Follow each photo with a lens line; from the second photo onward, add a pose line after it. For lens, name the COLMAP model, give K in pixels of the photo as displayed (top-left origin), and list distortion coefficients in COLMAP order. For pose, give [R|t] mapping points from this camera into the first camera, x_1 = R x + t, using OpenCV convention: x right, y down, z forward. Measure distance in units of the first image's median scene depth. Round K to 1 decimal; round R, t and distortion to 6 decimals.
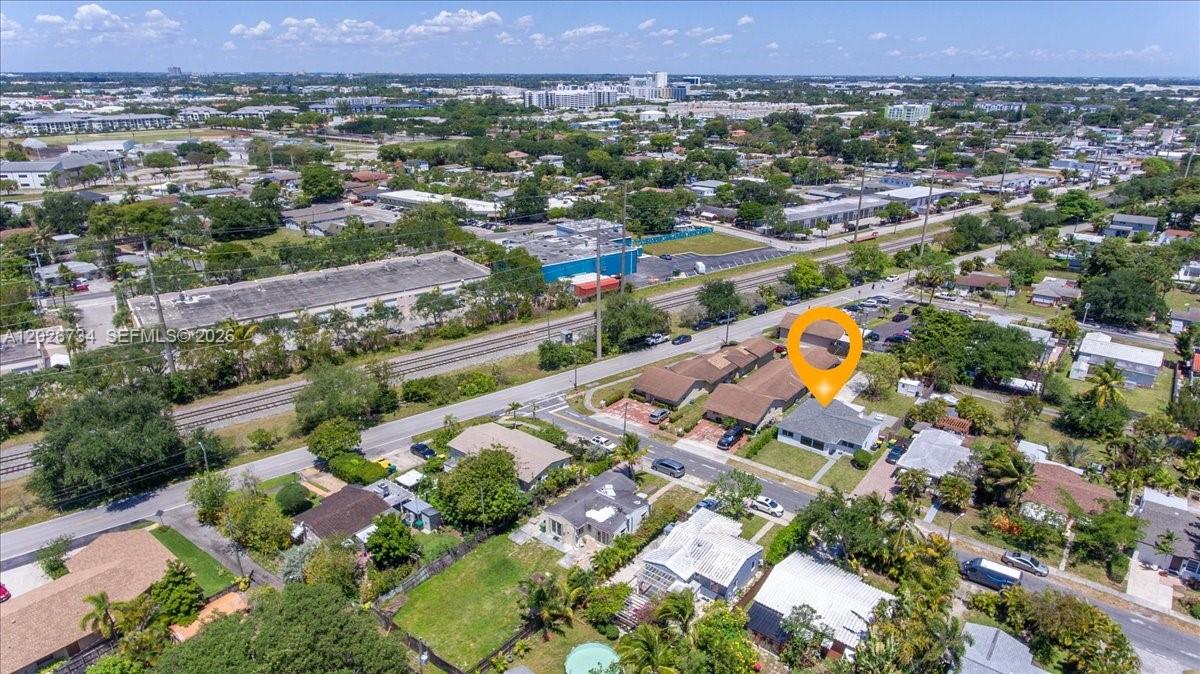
lens RADIAL K [[723.4, 0, 600.0], [0, 723.4, 337.0], [0, 0, 1]] dist [-0.000119, -0.000755]
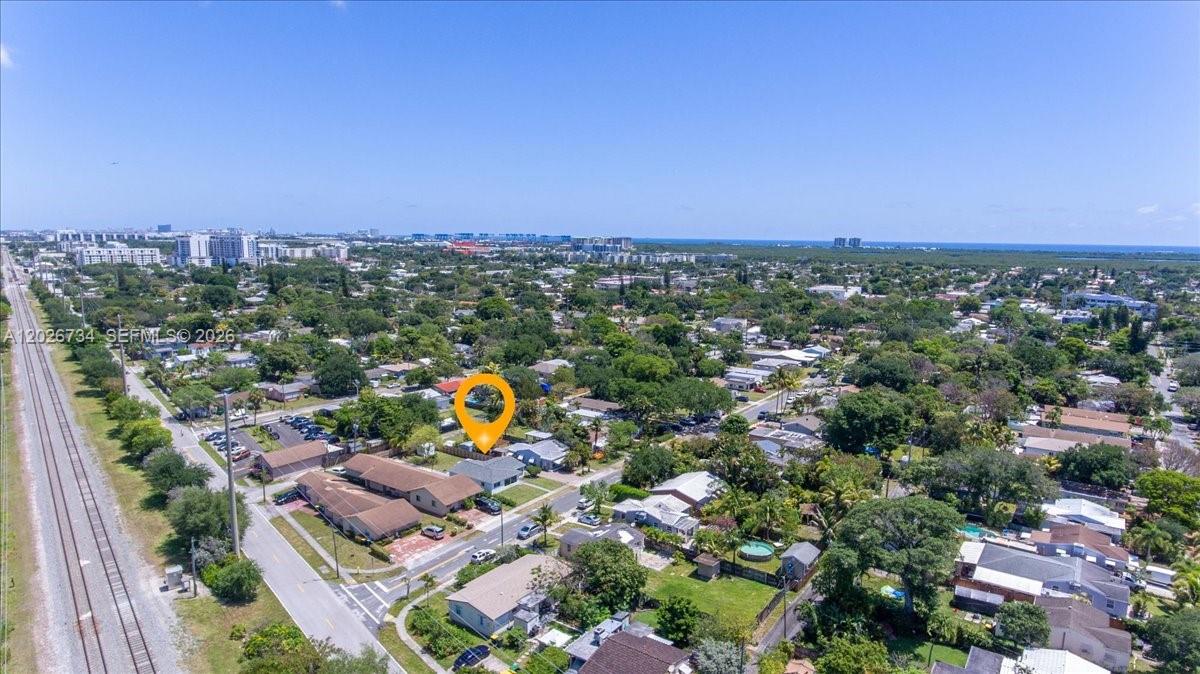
lens RADIAL K [[723.4, 0, 600.0], [0, 723.4, 337.0], [0, 0, 1]] dist [-0.000119, -0.000755]
pose [[-0.039095, -0.145207, 0.988629, -0.928396], [0.354197, 0.923129, 0.149593, -0.223533], [-0.934353, 0.356018, 0.015342, 0.679199]]
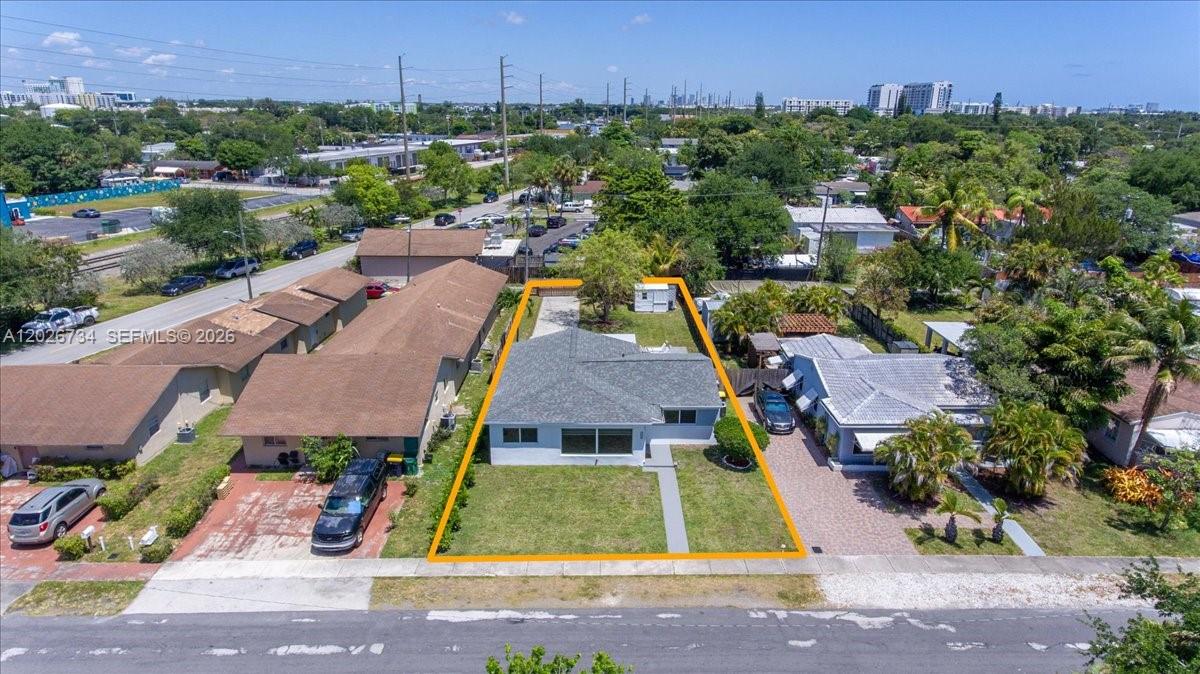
lens RADIAL K [[723.4, 0, 600.0], [0, 723.4, 337.0], [0, 0, 1]] dist [-0.000119, -0.000755]
pose [[0.779876, -0.185725, 0.597745, 0.092819], [0.216500, 0.976061, 0.020805, 0.085807], [-0.587300, 0.113187, 0.801416, 0.670195]]
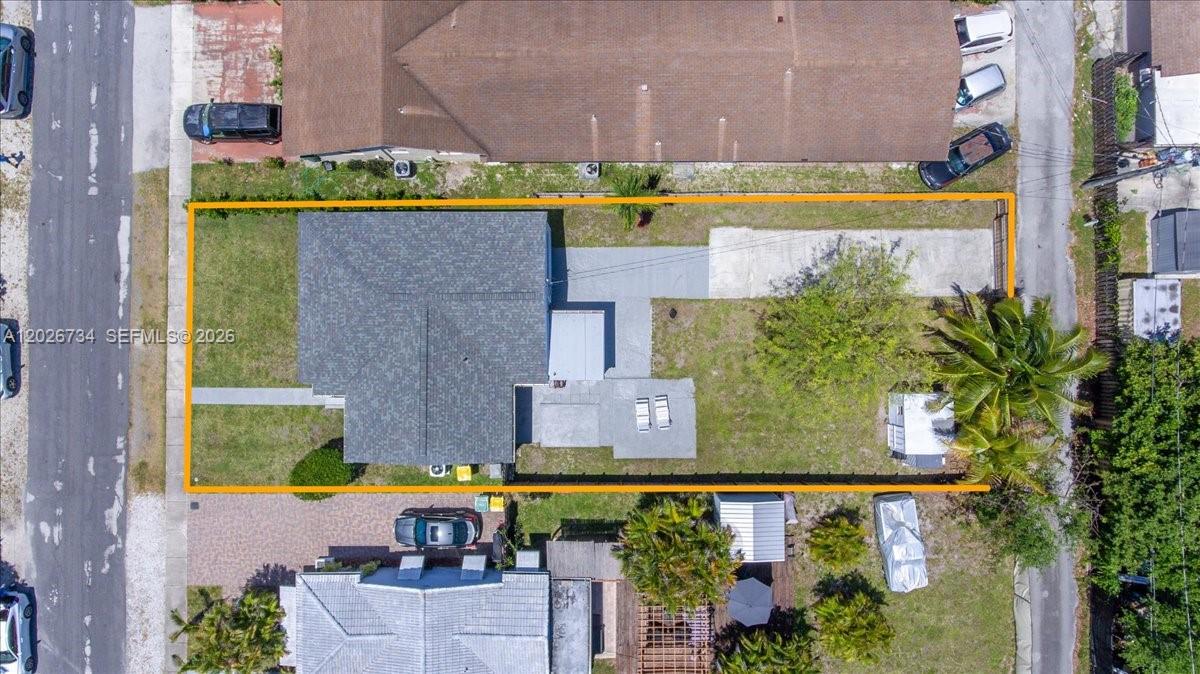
lens RADIAL K [[723.4, 0, 600.0], [0, 723.4, 337.0], [0, 0, 1]] dist [-0.000119, -0.000755]
pose [[0.626828, 0.778808, -0.023323, 0.360428], [-0.269090, 0.244477, 0.931569, -0.193084], [0.731216, -0.577658, 0.362815, 0.902942]]
